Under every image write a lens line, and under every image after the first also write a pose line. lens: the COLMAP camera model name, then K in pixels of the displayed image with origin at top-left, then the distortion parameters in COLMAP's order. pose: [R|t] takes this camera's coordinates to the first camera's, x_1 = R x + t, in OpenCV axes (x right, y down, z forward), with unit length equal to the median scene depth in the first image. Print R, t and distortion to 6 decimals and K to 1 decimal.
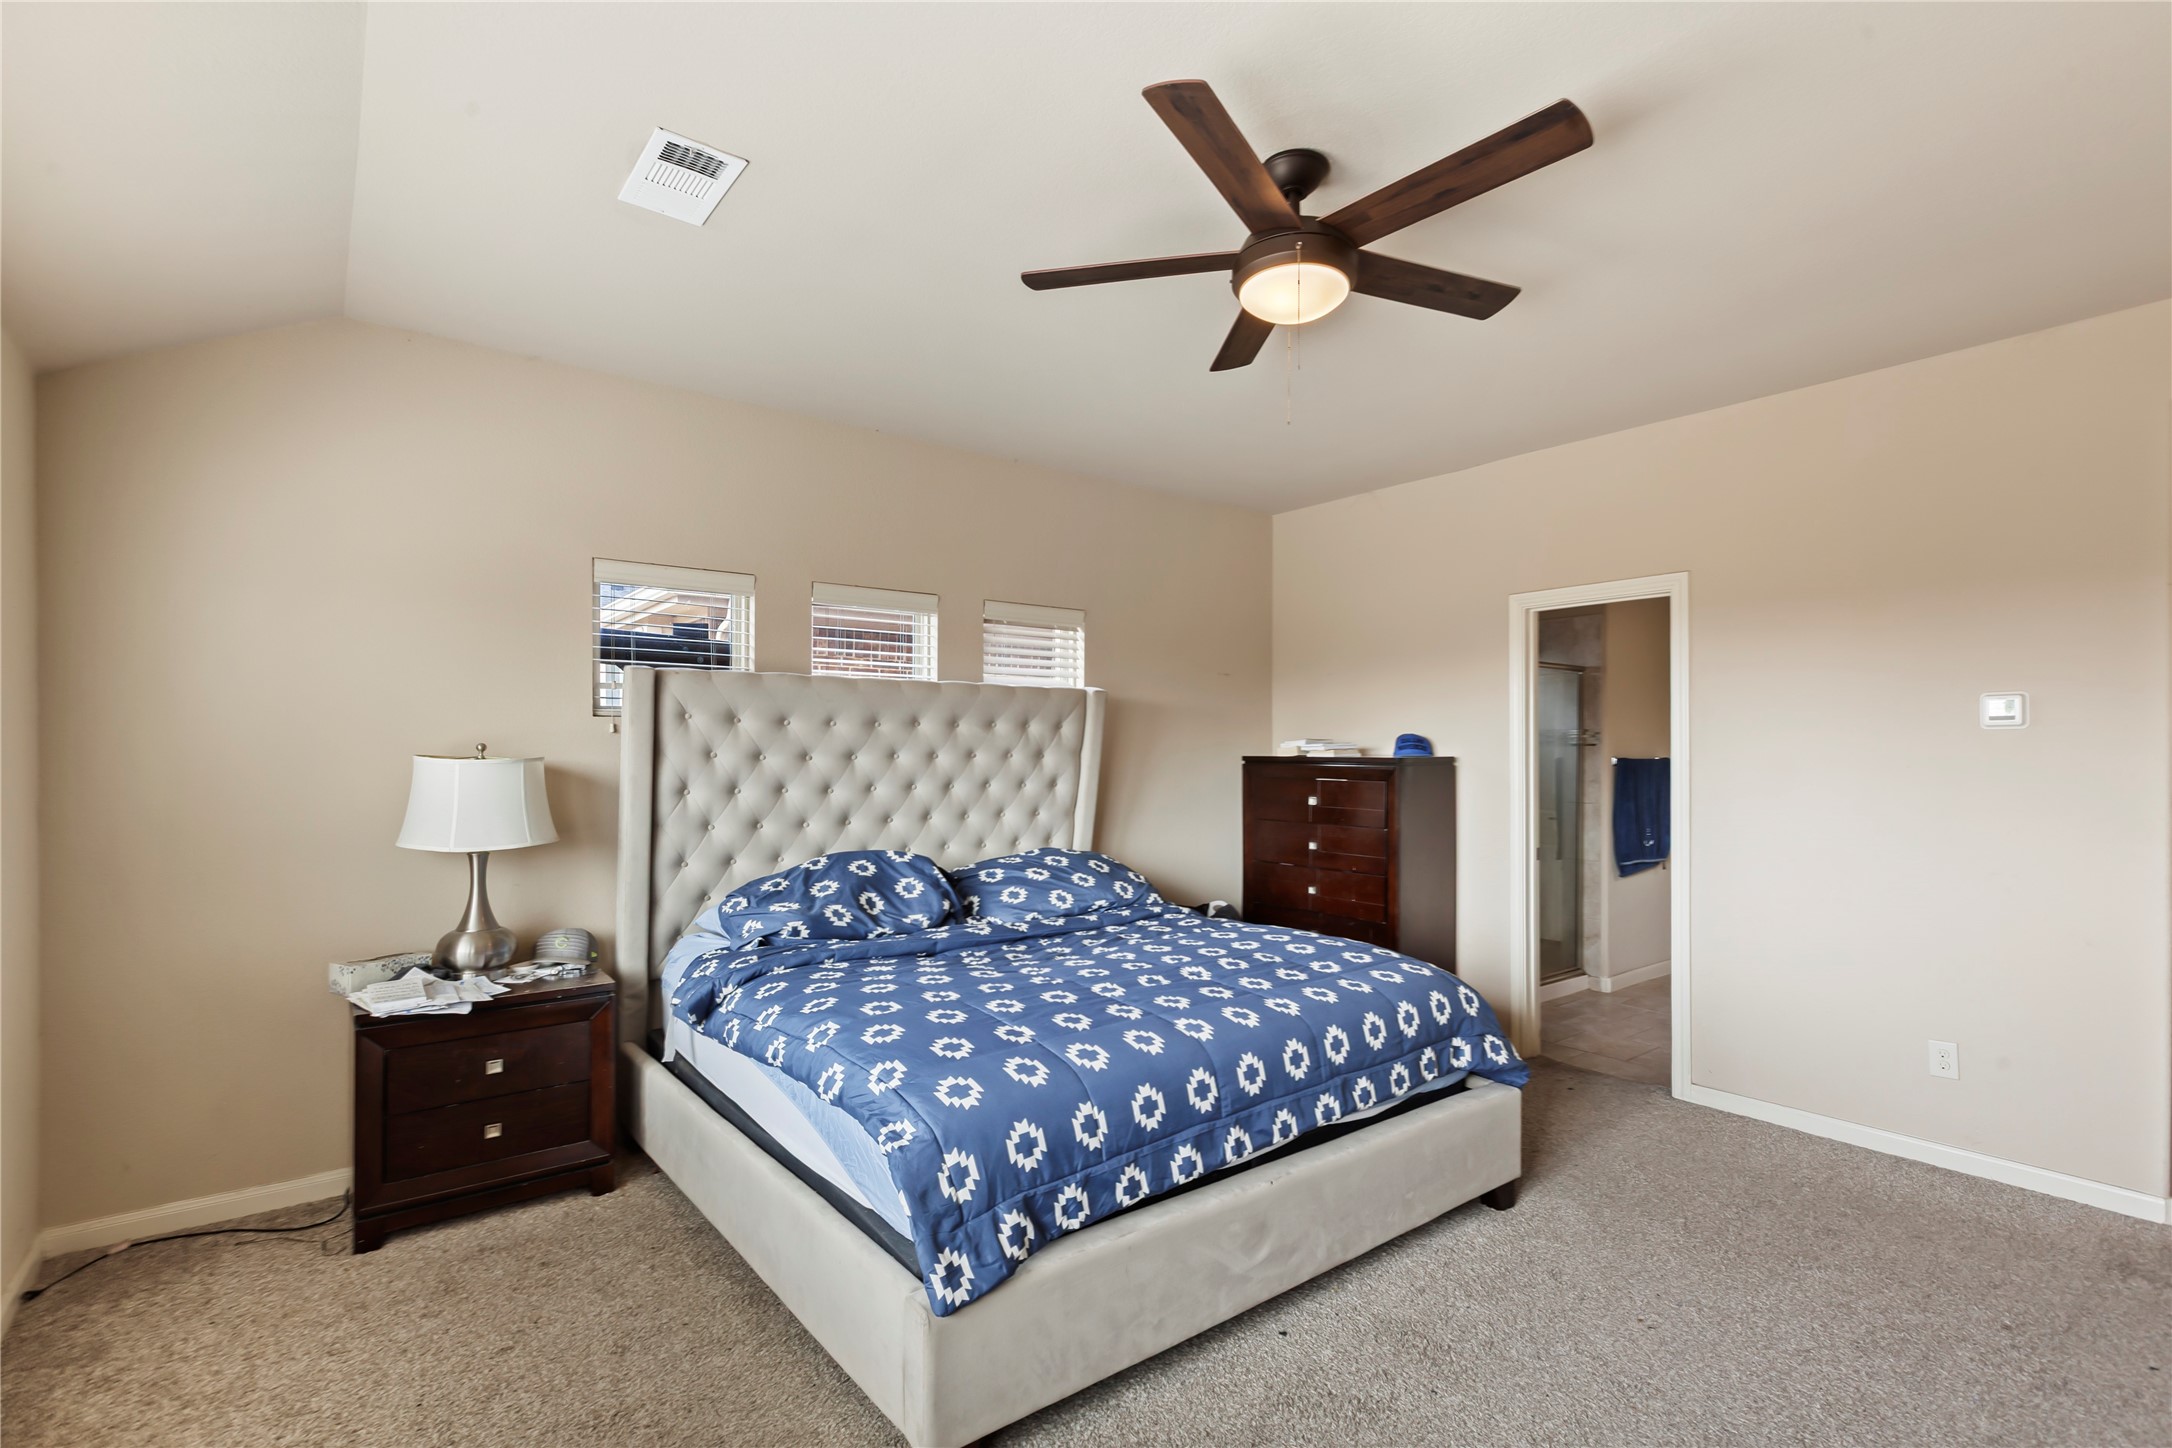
lens RADIAL K [[1008.9, 0, 1079.0], [0, 1008.9, 746.2], [0, 0, 1]] dist [-0.000082, 0.000148]
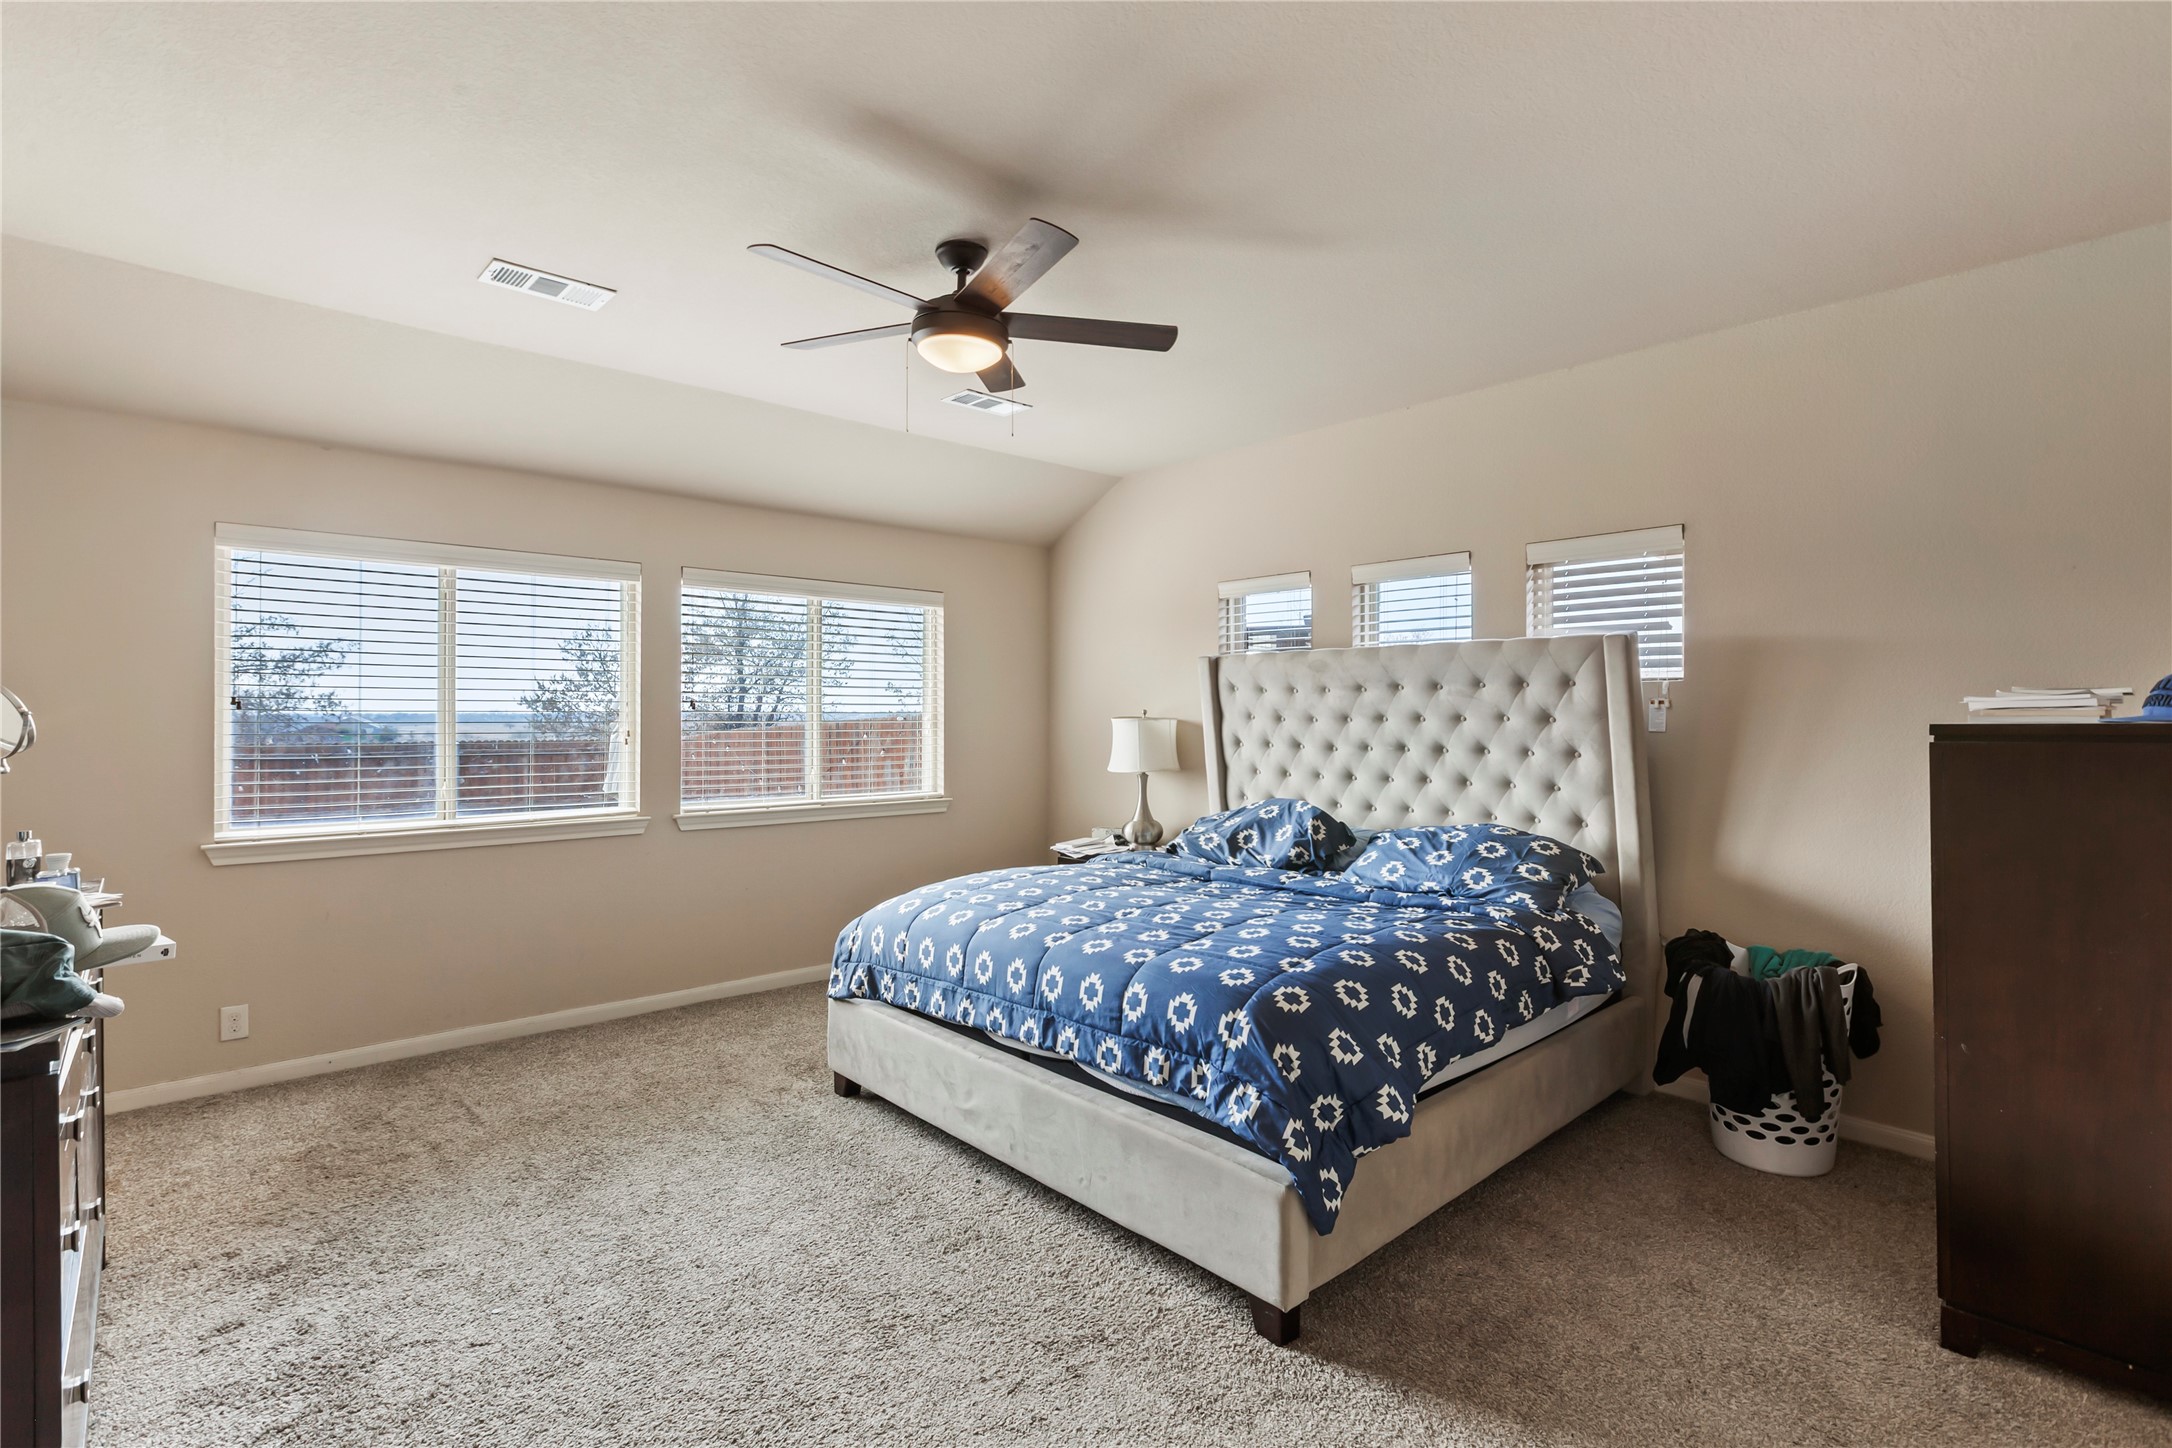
lens RADIAL K [[1003.7, 0, 1086.0], [0, 1003.7, 724.0], [0, 0, 1]] dist [-0.000110, 0.000016]
pose [[0.069797, 0.006198, -0.997542, 0.913172], [0.006722, 0.999955, 0.006683, 0.006183], [0.997539, -0.007172, 0.069752, 0.663275]]
